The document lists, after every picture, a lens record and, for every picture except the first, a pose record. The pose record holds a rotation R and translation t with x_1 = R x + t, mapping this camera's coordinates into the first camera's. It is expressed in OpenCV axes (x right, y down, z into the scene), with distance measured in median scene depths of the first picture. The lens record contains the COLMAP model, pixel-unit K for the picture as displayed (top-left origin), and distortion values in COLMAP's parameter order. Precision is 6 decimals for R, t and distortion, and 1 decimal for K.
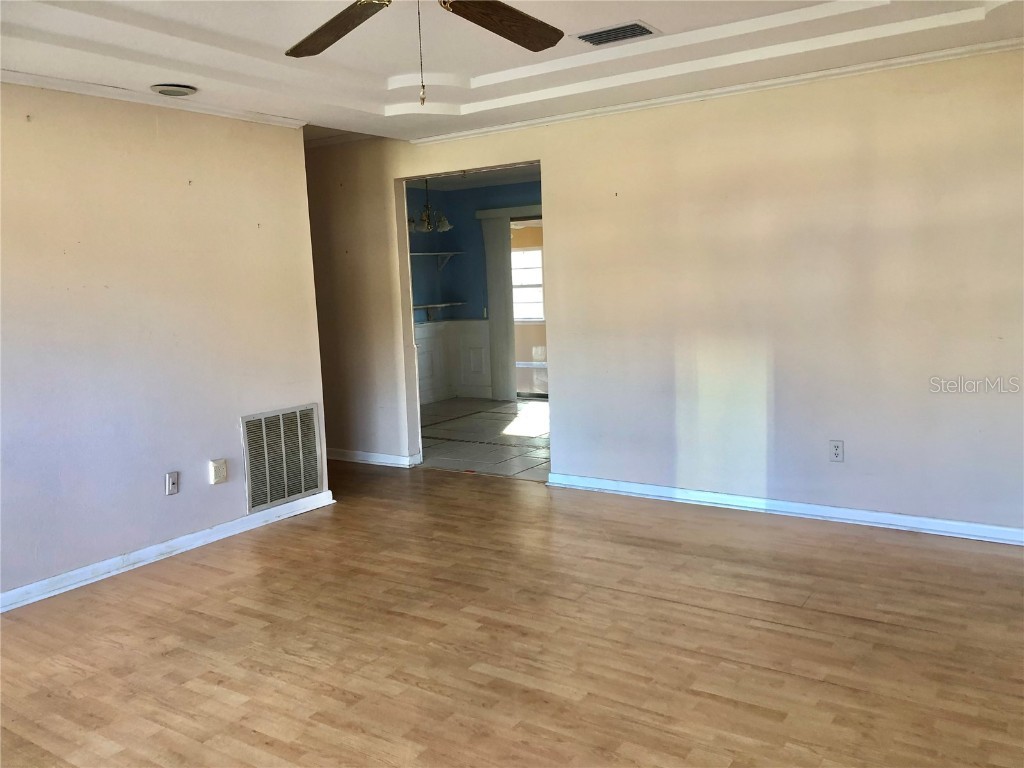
lens RADIAL K [[841.2, 0, 509.7], [0, 841.2, 382.8], [0, 0, 1]] dist [0.052360, -0.035778]
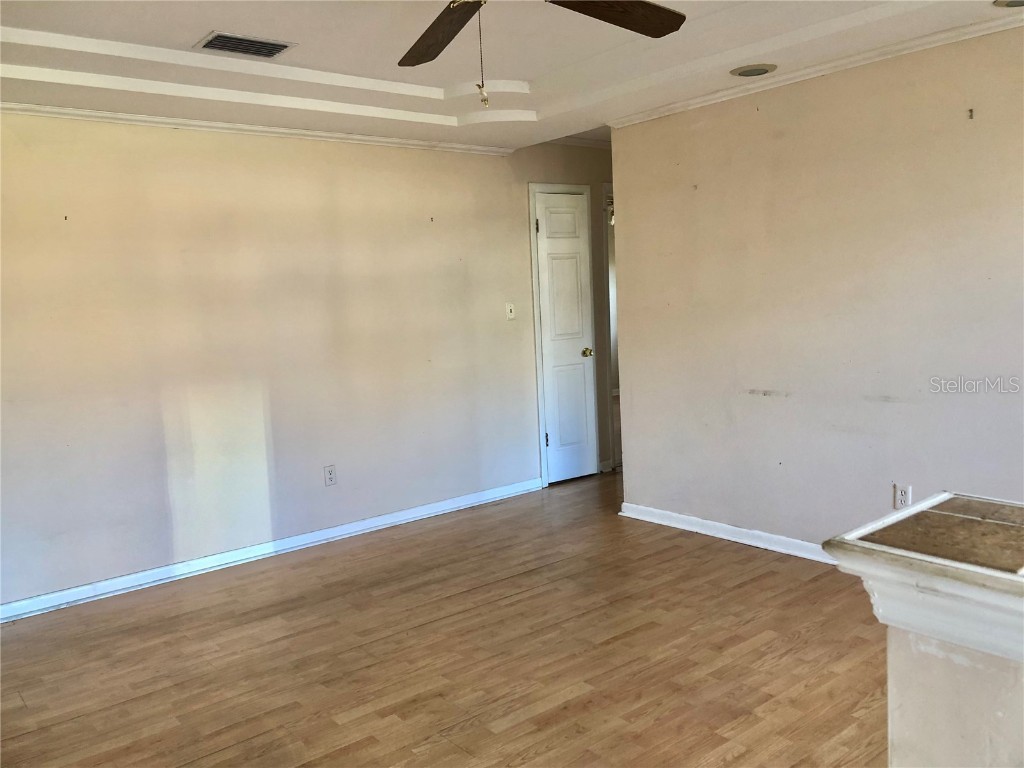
lens RADIAL K [[841.2, 0, 507.6], [0, 841.2, 383.9], [0, 0, 1]] dist [0.052360, -0.035778]
pose [[0.294571, -0.079529, 0.952315, -0.666844], [0.154555, 0.987376, 0.034650, -0.045222], [-0.943049, 0.136978, 0.303144, 0.504243]]
